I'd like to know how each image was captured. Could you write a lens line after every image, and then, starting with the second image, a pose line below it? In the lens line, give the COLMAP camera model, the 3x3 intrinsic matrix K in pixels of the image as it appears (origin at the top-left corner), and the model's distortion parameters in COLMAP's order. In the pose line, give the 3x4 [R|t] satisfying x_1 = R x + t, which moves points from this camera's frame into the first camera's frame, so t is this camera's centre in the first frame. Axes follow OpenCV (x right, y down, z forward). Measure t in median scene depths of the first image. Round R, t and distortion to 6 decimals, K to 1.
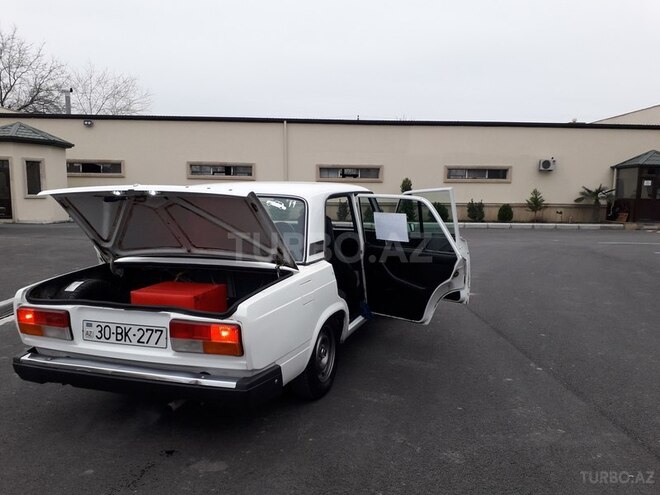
lens RADIAL K [[540.5, 0, 330.0], [0, 540.5, 247.5], [0, 0, 1]] dist [0.159260, -0.266281]
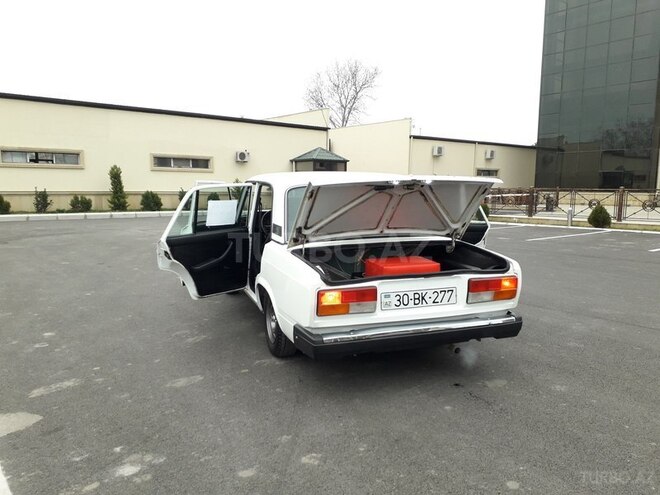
lens RADIAL K [[540.5, 0, 330.0], [0, 540.5, 247.5], [0, 0, 1]] dist [0.159260, -0.266281]
pose [[0.772327, -0.080945, 0.630047, -1.225675], [0.067723, 0.996687, 0.045032, -0.021687], [-0.631605, 0.007889, 0.775250, 0.187405]]
